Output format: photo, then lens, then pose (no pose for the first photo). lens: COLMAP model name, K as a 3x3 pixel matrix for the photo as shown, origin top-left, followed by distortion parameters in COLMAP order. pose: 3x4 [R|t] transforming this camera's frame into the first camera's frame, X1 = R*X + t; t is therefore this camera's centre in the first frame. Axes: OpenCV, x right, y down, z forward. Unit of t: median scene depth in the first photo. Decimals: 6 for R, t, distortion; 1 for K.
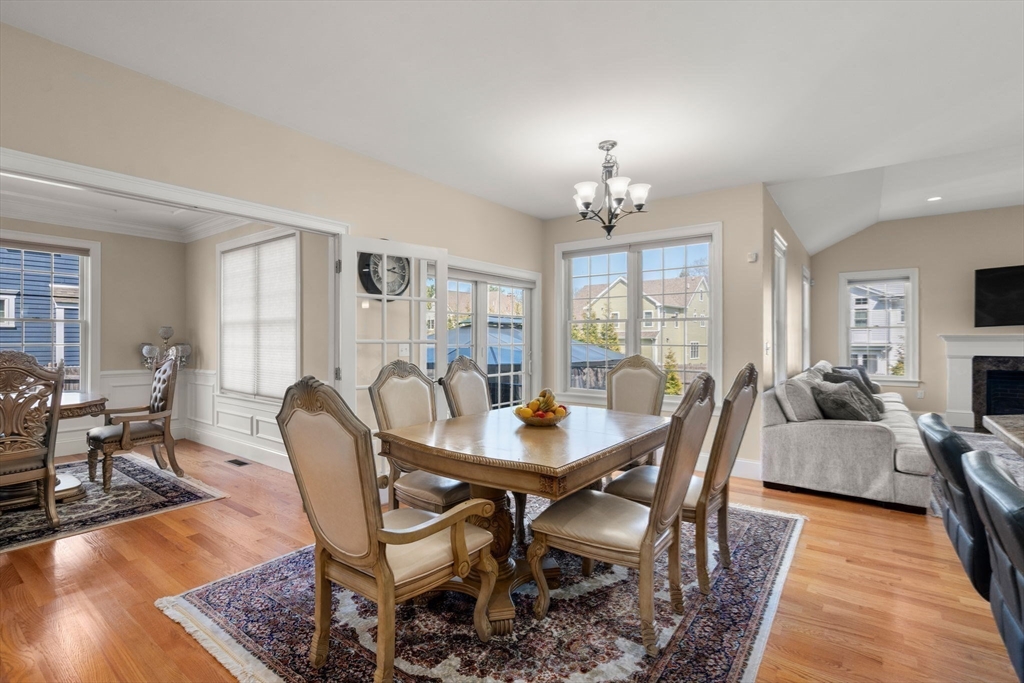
lens RADIAL K [[471.3, 0, 510.1], [0, 471.3, 344.3], [0, 0, 1]] dist [0.001374, 0.000143]
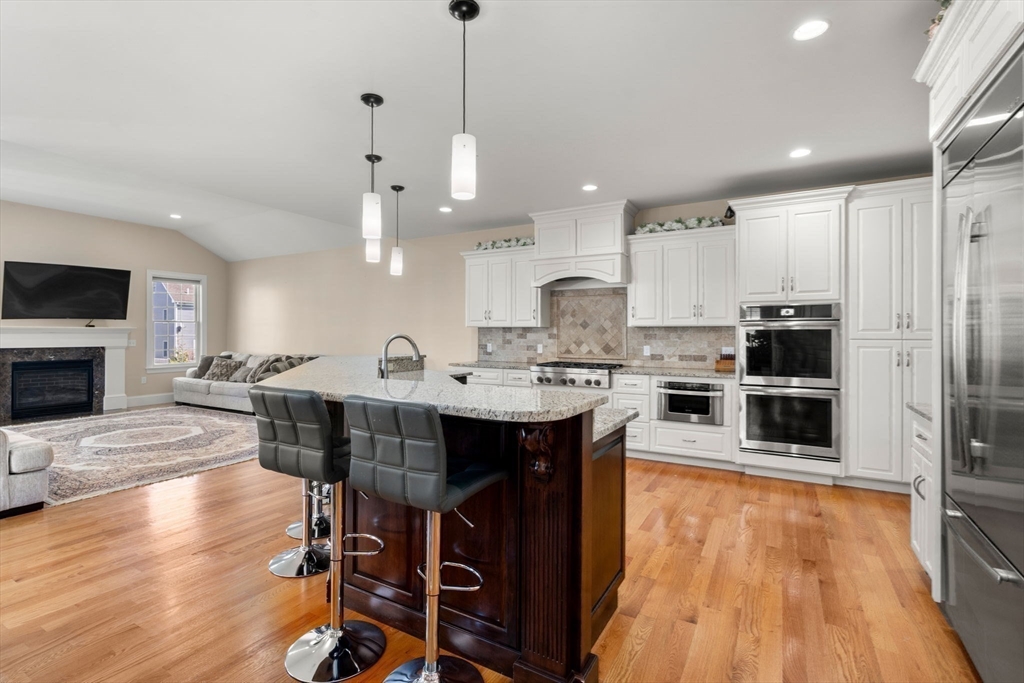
lens RADIAL K [[471.3, 0, 507.5], [0, 471.3, 335.1], [0, 0, 1]] dist [0.001374, 0.000143]
pose [[-0.105014, -0.003215, 0.994466, -0.092441], [0.006107, 0.999974, 0.003878, 0.000106], [-0.994452, 0.006480, -0.104992, 0.061775]]
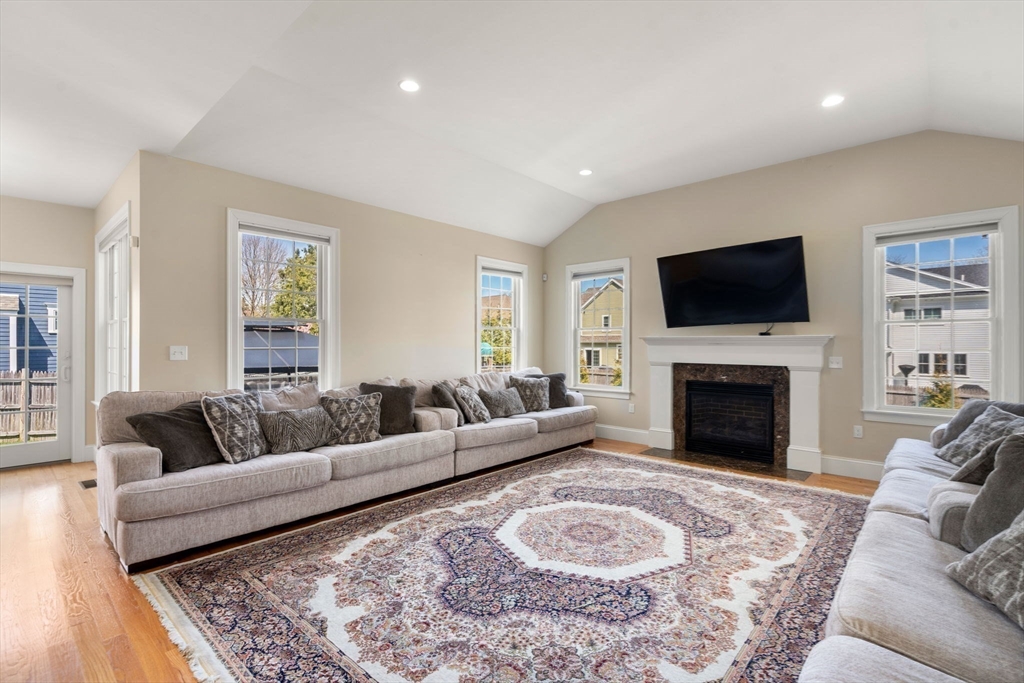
lens RADIAL K [[471.3, 0, 509.5], [0, 471.3, 338.6], [0, 0, 1]] dist [0.001374, 0.000143]
pose [[0.992585, 0.000948, -0.121546, 0.799670], [-0.003965, 0.999690, -0.024581, 0.004175], [0.121486, 0.024880, 0.992281, 0.151067]]
